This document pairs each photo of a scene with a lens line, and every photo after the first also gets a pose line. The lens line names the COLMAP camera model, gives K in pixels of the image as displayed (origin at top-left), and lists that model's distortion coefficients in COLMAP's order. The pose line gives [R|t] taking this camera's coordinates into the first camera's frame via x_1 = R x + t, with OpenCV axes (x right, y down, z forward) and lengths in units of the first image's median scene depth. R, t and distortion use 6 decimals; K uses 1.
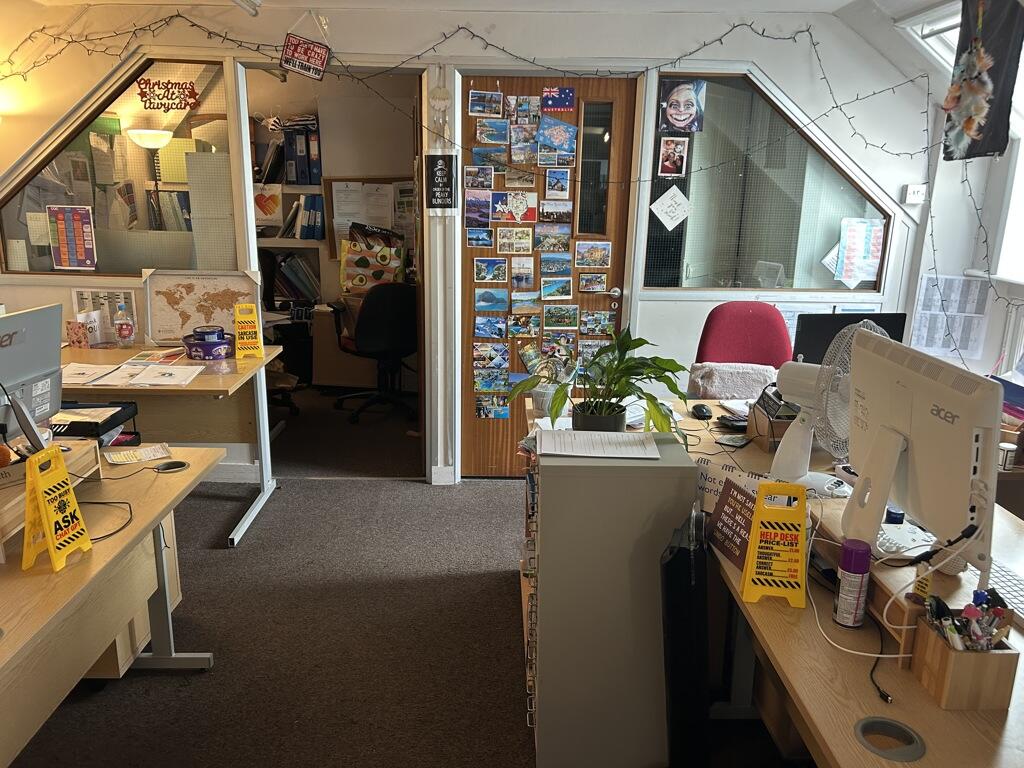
lens RADIAL K [[776.5, 0, 518.5], [0, 776.5, 387.7], [0, 0, 1]] dist [0.050395, -0.056602]
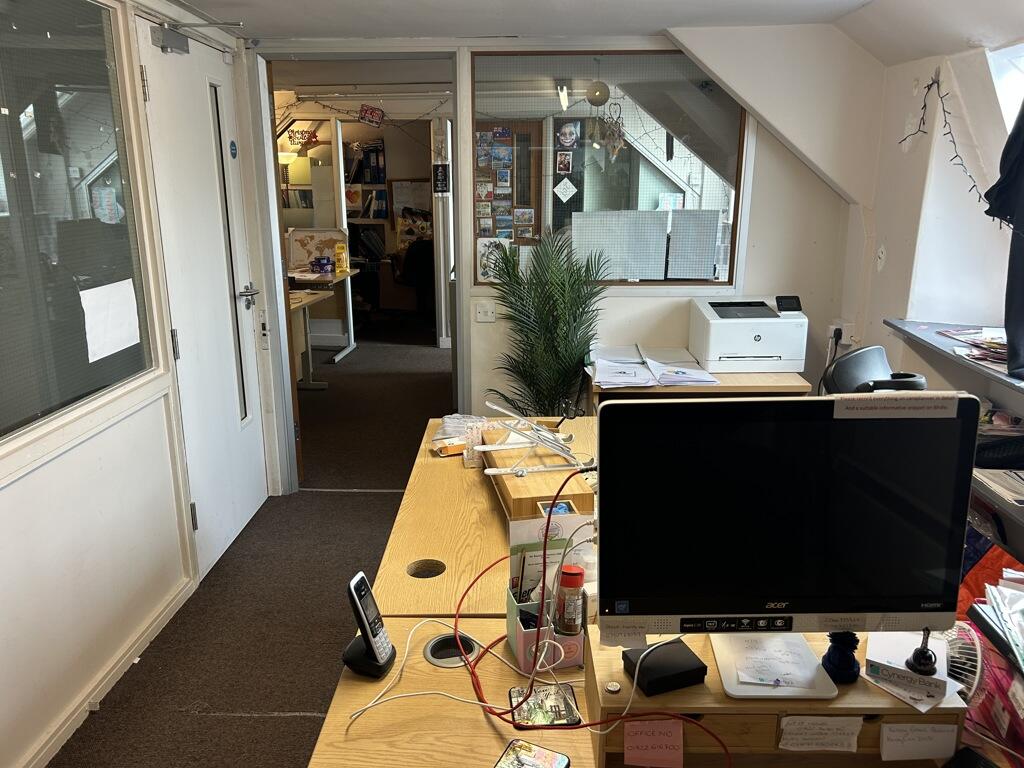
lens RADIAL K [[776.5, 0, 514.2], [0, 776.5, 387.3], [0, 0, 1]] dist [0.050395, -0.056602]
pose [[0.993957, 0.004882, -0.109662, 0.288185], [-0.005161, 0.999984, -0.002263, 0.246075], [0.109649, 0.002815, 0.993966, -0.860557]]
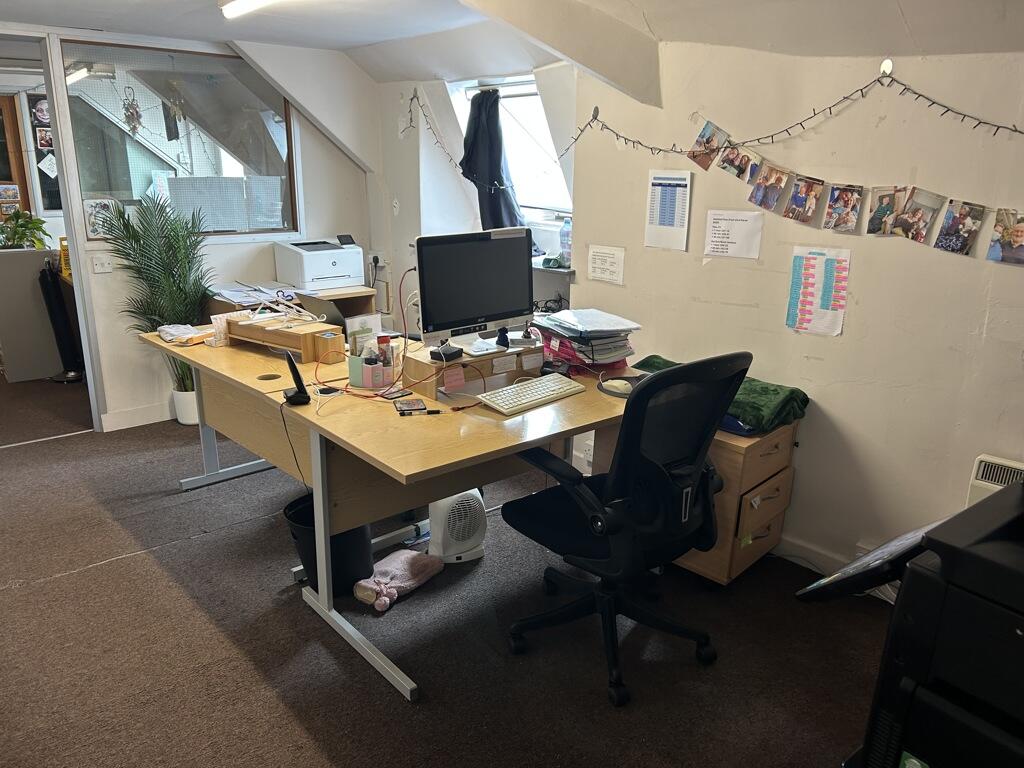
lens RADIAL K [[776.5, 0, 517.1], [0, 776.5, 393.1], [0, 0, 1]] dist [0.050395, -0.056602]
pose [[0.809876, -0.176230, 0.559503, -0.047507], [0.162040, 0.983903, 0.075355, 0.349329], [-0.563776, 0.029633, 0.825396, -1.182175]]
